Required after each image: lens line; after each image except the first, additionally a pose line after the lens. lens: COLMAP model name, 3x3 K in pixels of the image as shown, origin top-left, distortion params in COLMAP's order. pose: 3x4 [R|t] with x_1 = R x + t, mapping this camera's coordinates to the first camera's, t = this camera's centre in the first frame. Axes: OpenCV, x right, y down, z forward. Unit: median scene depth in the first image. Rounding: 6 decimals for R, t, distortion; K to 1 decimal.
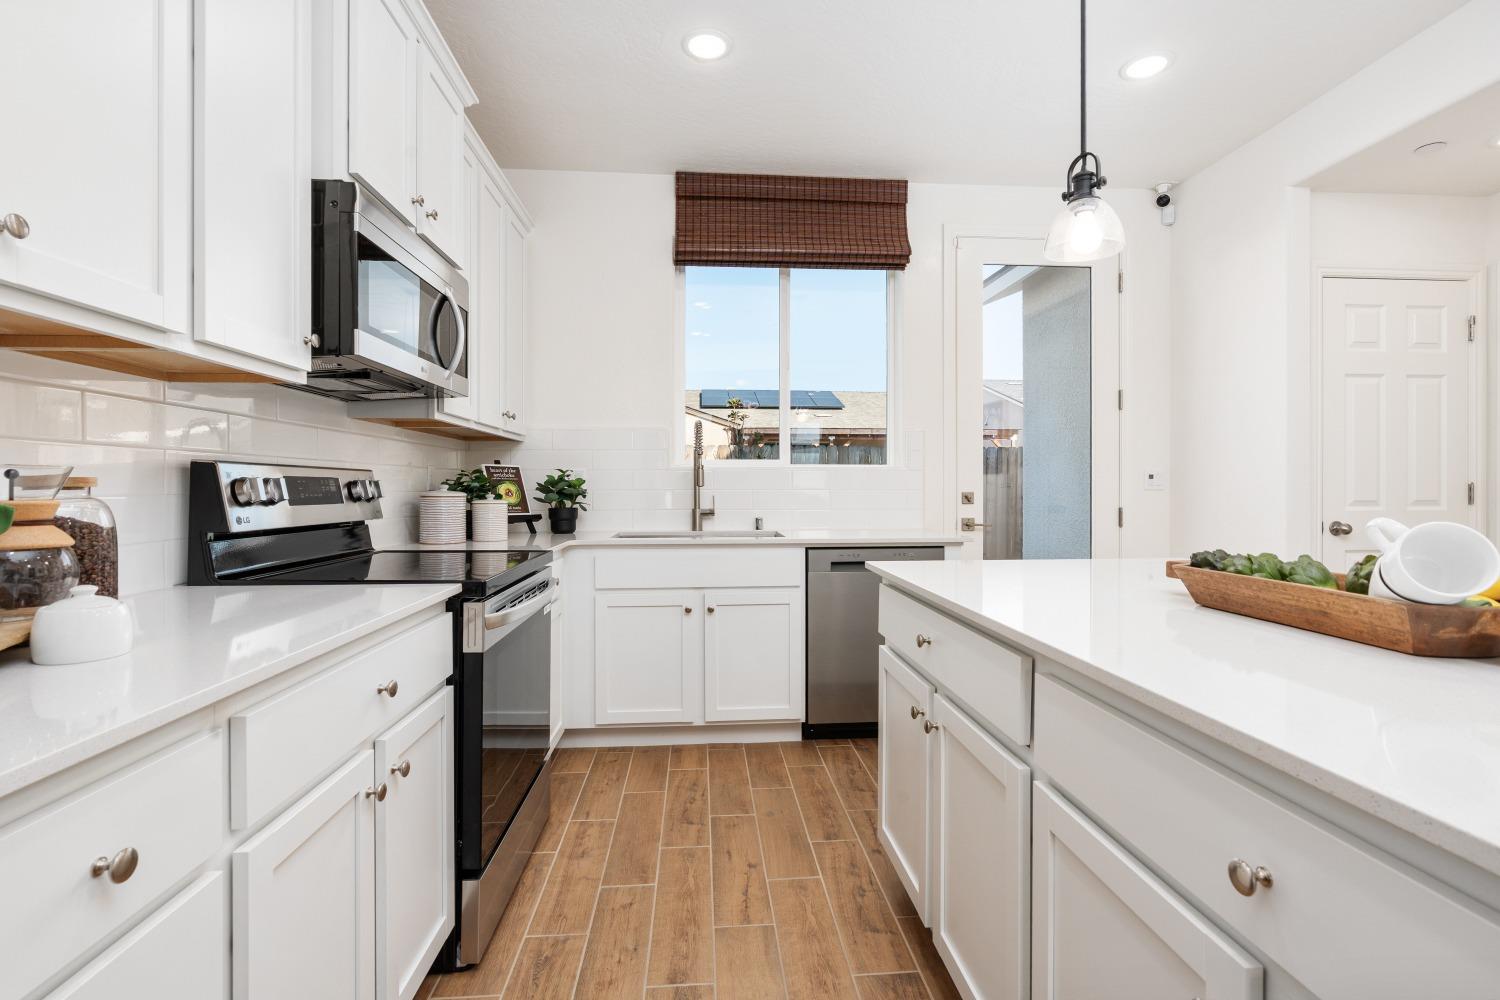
lens RADIAL K [[687.4, 0, 753.4], [0, 687.4, 486.5], [0, 0, 1]] dist [-0.009089, 0.002979]
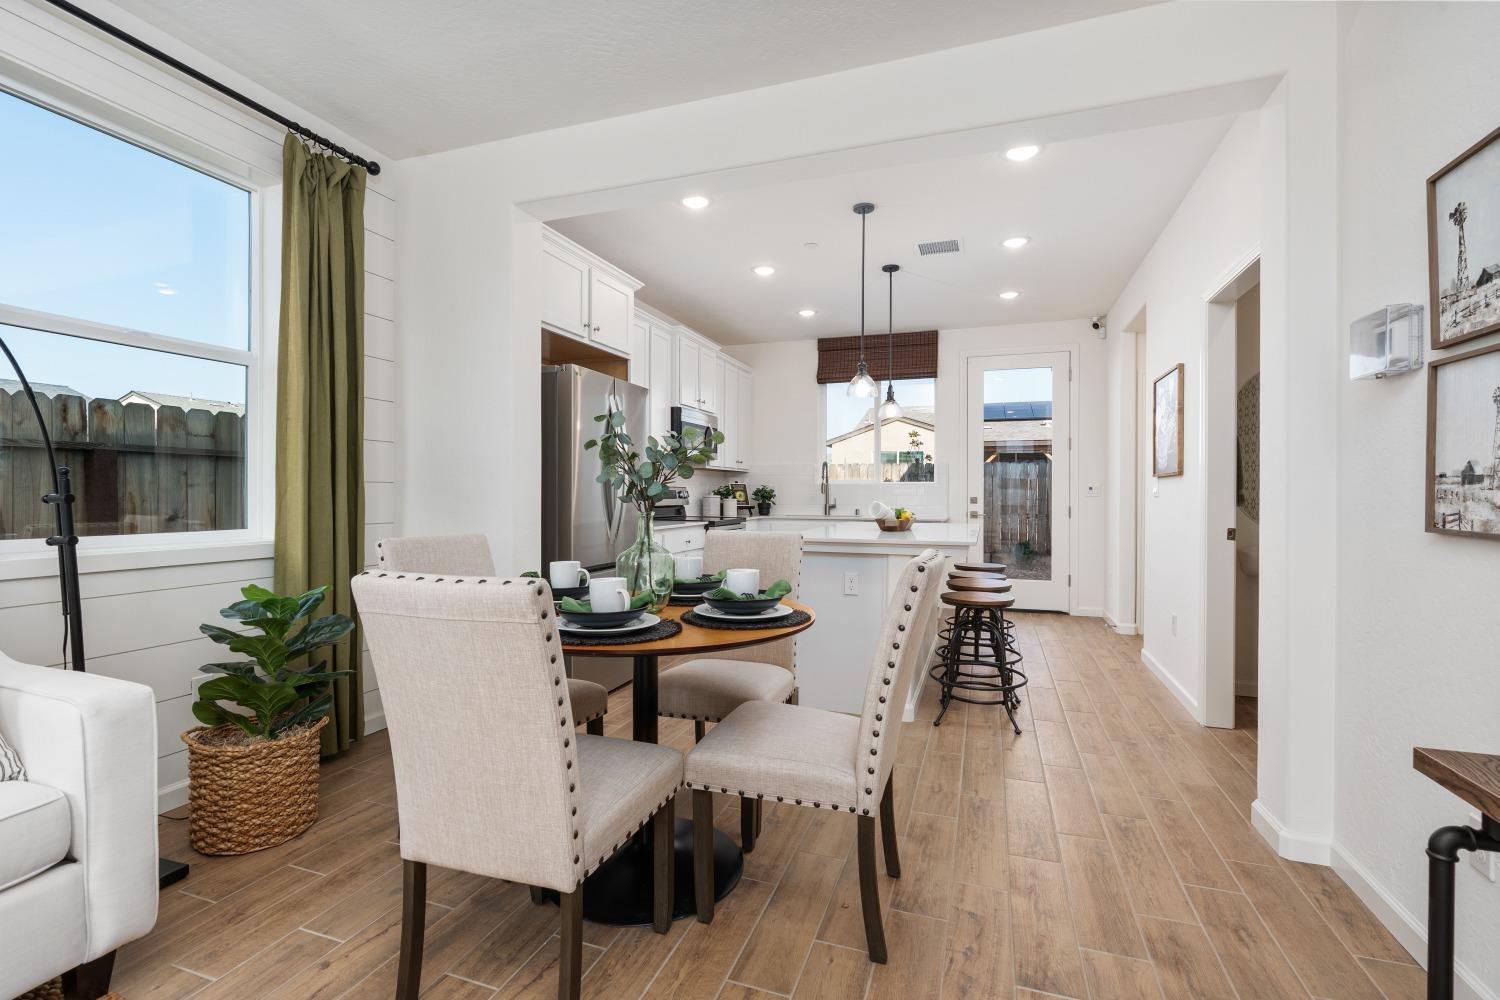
lens RADIAL K [[687.4, 0, 762.8], [0, 687.4, 491.6], [0, 0, 1]] dist [-0.009089, 0.002979]
pose [[0.921725, 0.001674, -0.387839, 0.619381], [-0.002080, 0.999998, -0.000625, -0.003613], [0.387837, 0.001383, 0.921727, -1.105078]]
